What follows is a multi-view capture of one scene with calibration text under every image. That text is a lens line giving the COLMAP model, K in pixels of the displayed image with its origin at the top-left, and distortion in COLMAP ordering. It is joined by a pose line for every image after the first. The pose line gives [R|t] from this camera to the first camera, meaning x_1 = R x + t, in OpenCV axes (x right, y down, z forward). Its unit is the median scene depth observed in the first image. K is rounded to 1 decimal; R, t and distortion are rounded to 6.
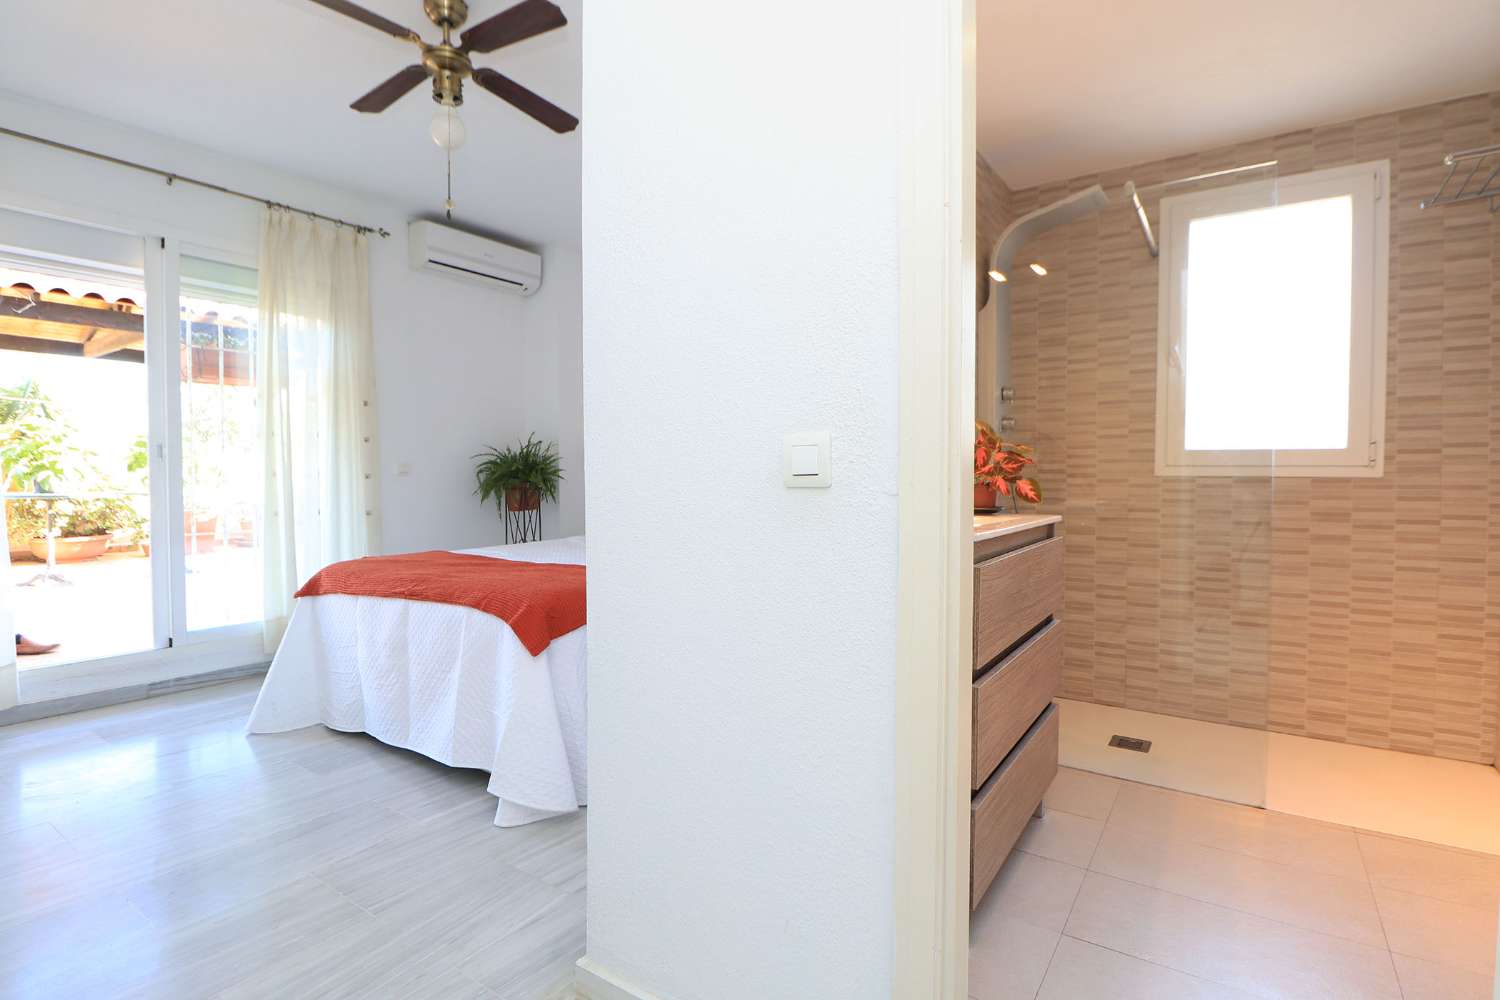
lens RADIAL K [[715.5, 0, 747.4], [0, 715.5, 496.6], [0, 0, 1]] dist [-0.008103, -0.008209]
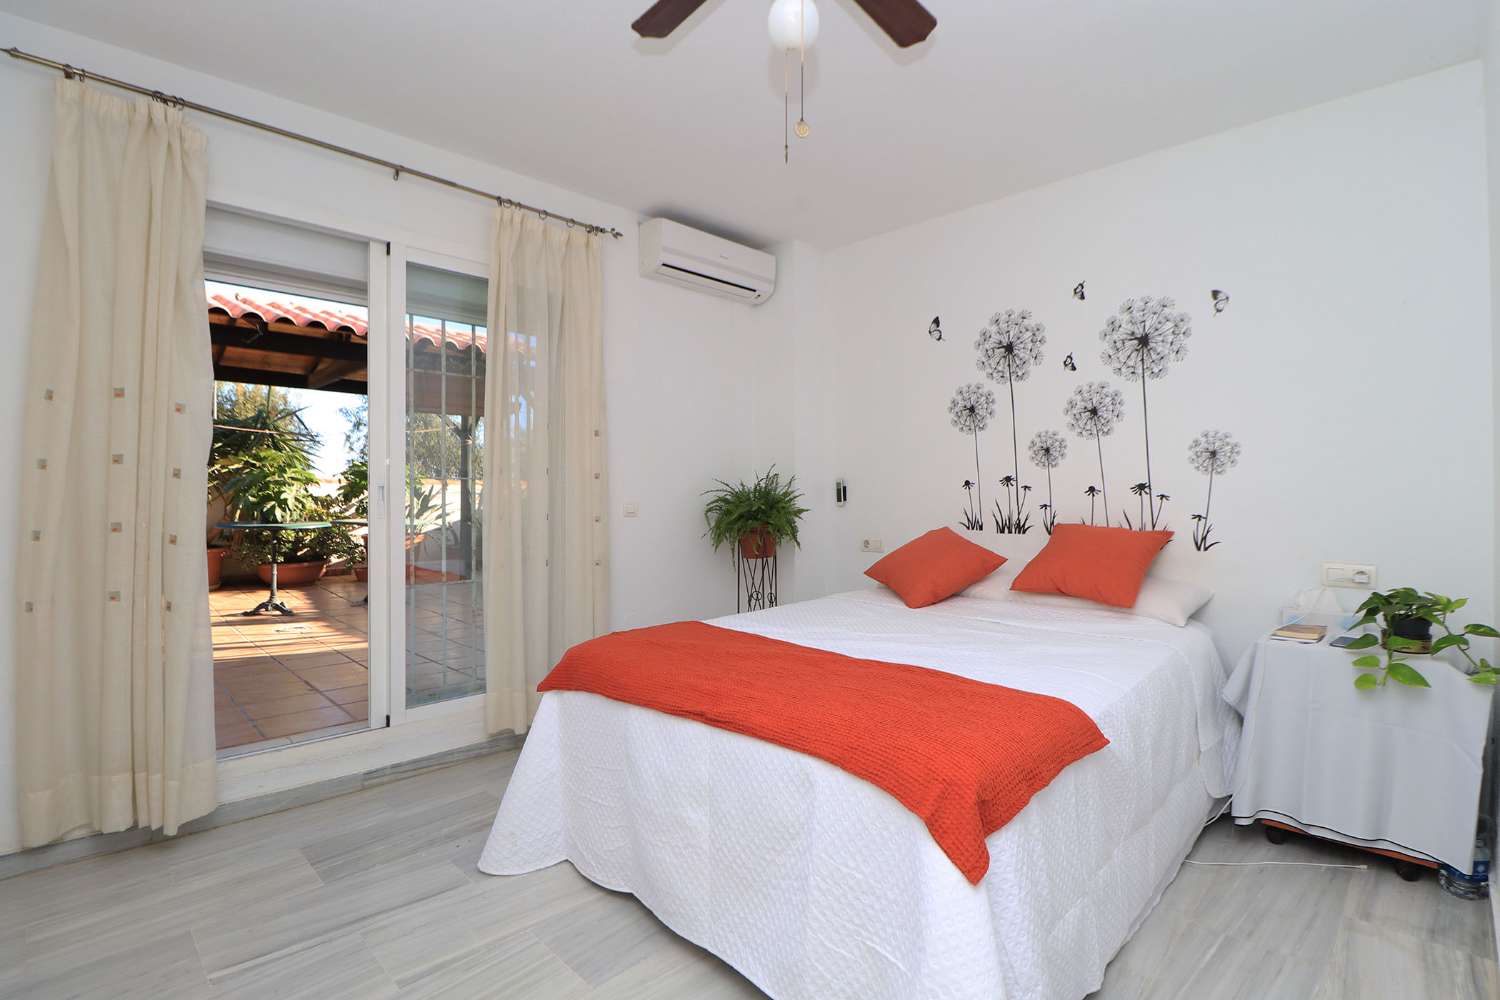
lens RADIAL K [[715.5, 0, 755.0], [0, 715.5, 500.2], [0, 0, 1]] dist [-0.008103, -0.008209]
pose [[0.981322, 0.004854, -0.192309, -0.164341], [-0.008909, 0.999756, -0.020228, -0.031640], [0.192164, 0.021563, 0.981126, 0.181139]]
